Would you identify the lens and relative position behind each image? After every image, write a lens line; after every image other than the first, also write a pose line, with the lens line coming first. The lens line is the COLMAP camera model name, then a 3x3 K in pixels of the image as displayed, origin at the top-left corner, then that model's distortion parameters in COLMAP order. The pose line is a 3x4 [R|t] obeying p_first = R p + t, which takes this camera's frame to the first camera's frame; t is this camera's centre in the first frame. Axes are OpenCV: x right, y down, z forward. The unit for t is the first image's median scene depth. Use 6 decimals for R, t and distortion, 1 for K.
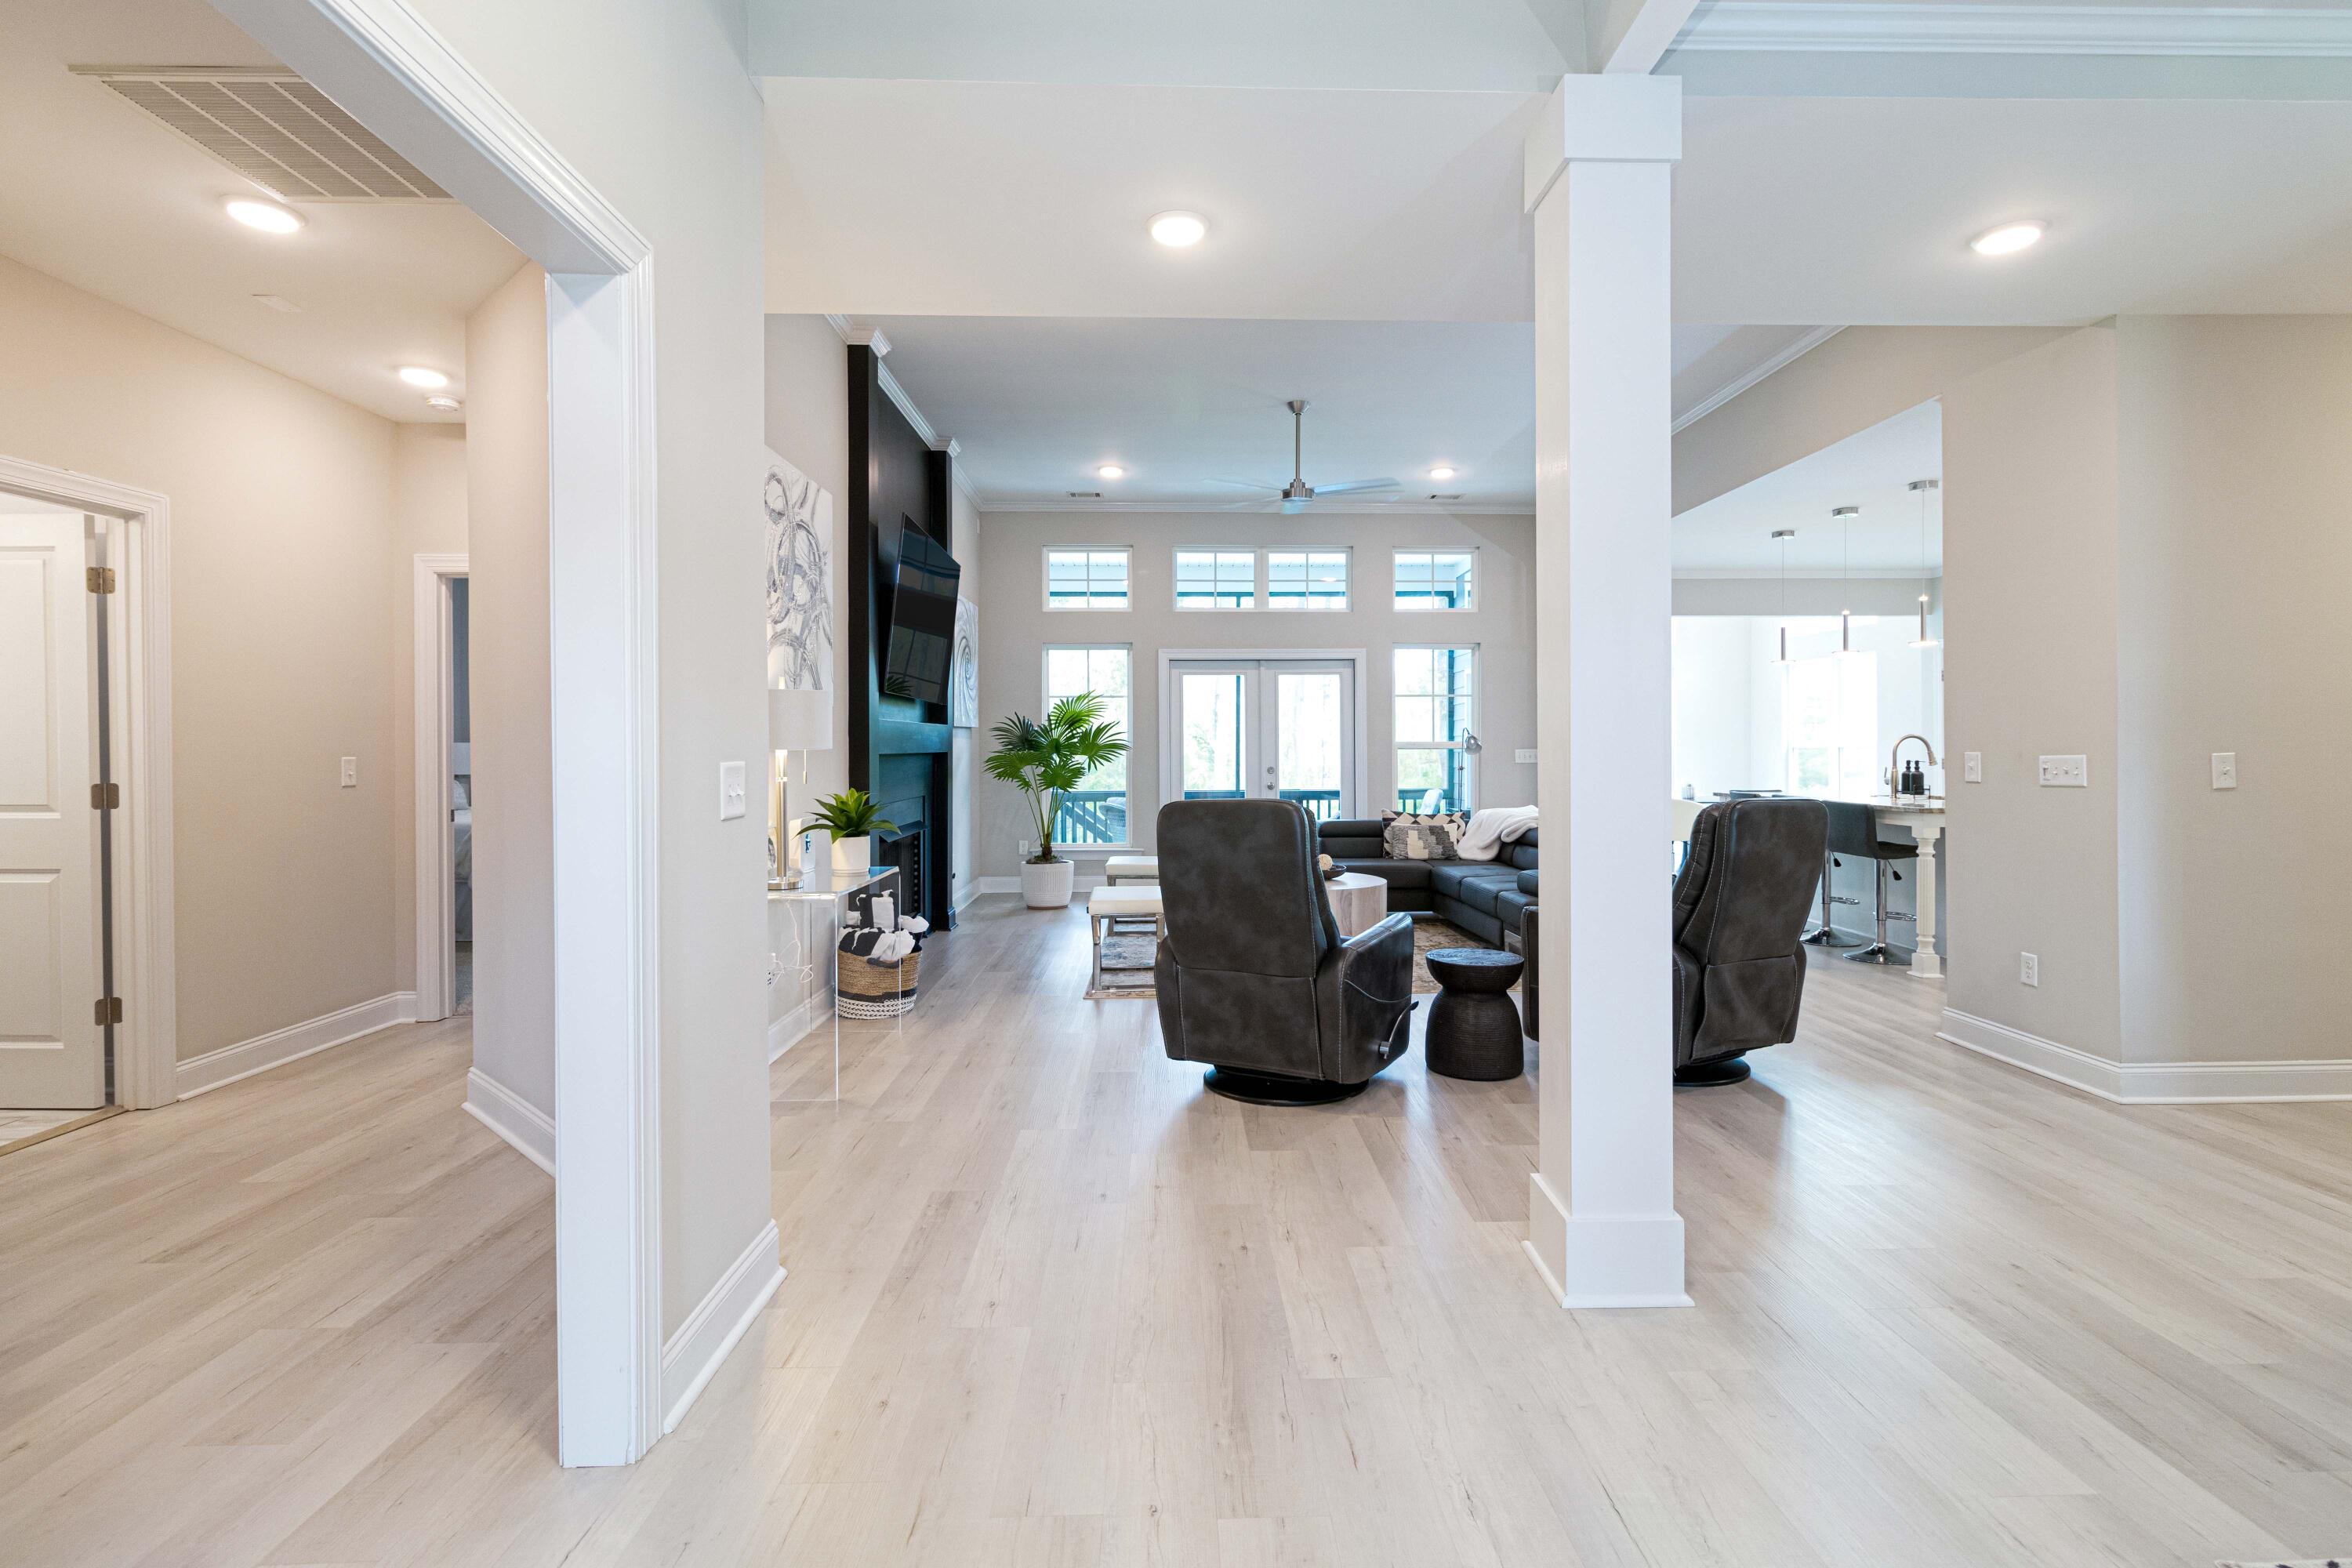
lens RADIAL K [[1108.9, 0, 1210.8], [0, 1108.9, 748.1], [0, 0, 1]] dist [-0.002999, 0.004376]
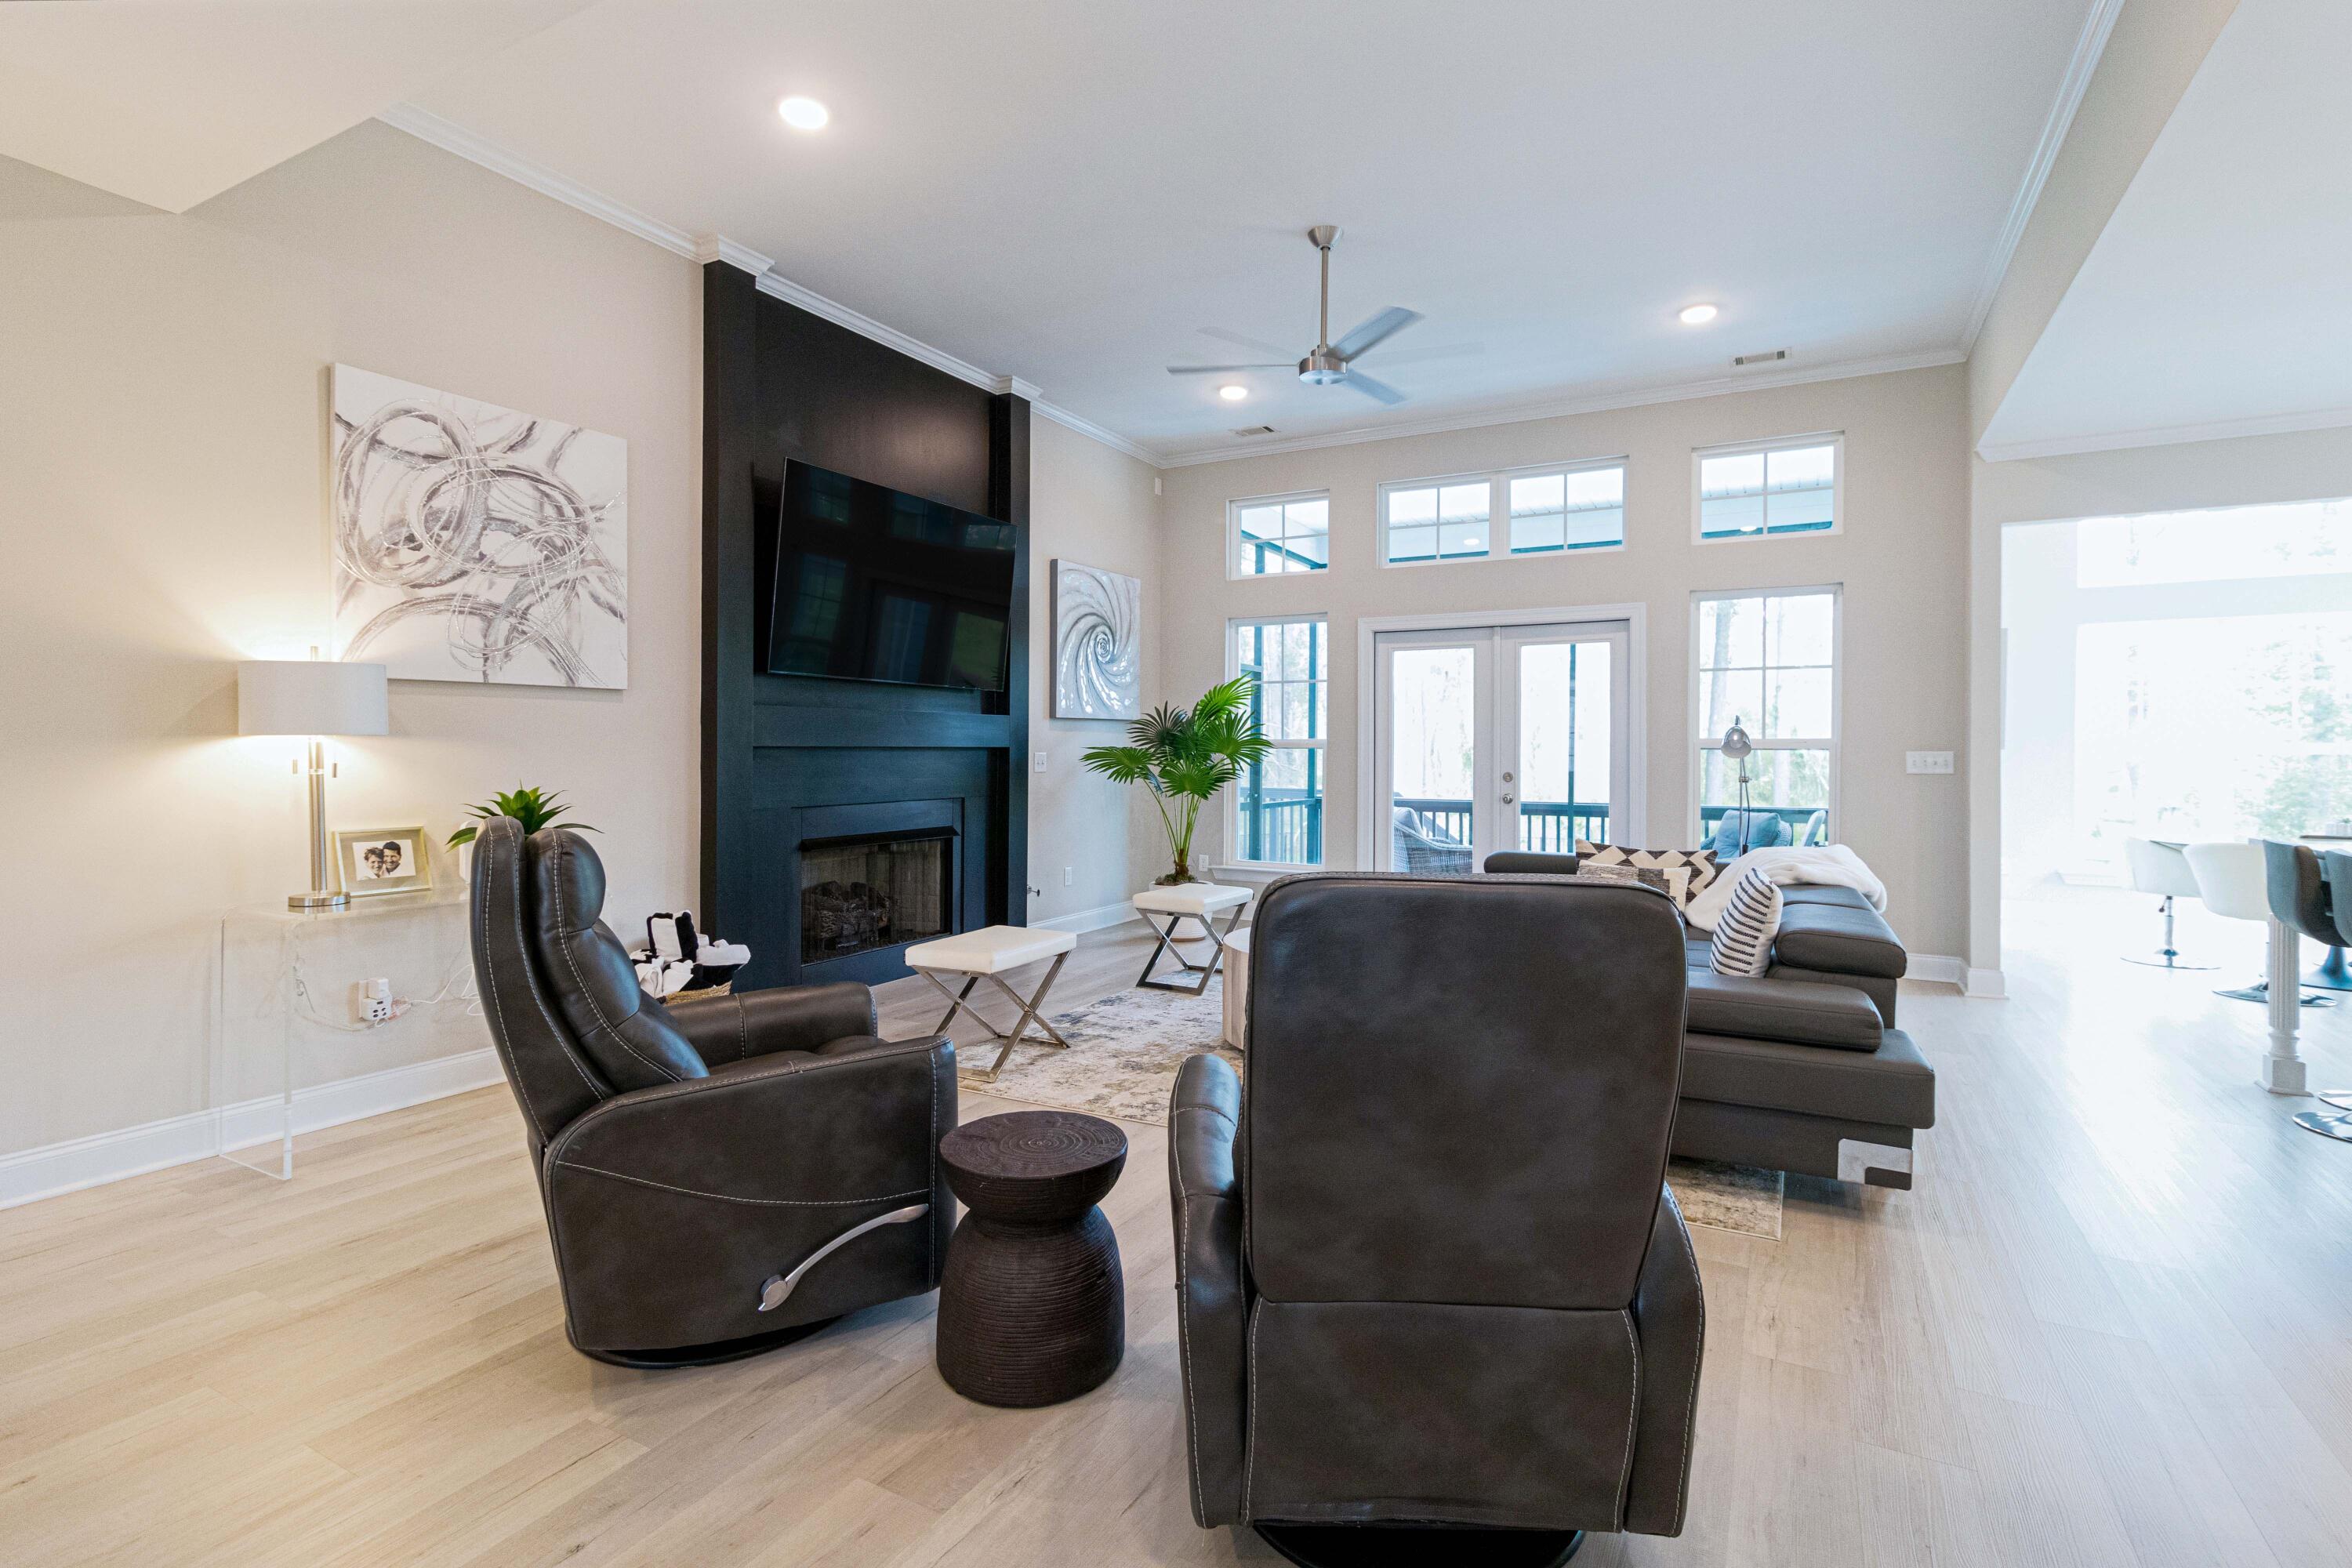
lens RADIAL K [[1108.9, 0, 1202.2], [0, 1108.9, 749.3], [0, 0, 1]] dist [-0.002999, 0.004376]
pose [[0.858111, 0.006902, -0.513417, 0.276219], [-0.007164, 0.999973, 0.001468, 0.002601], [0.513413, 0.002418, 0.858138, 0.291645]]
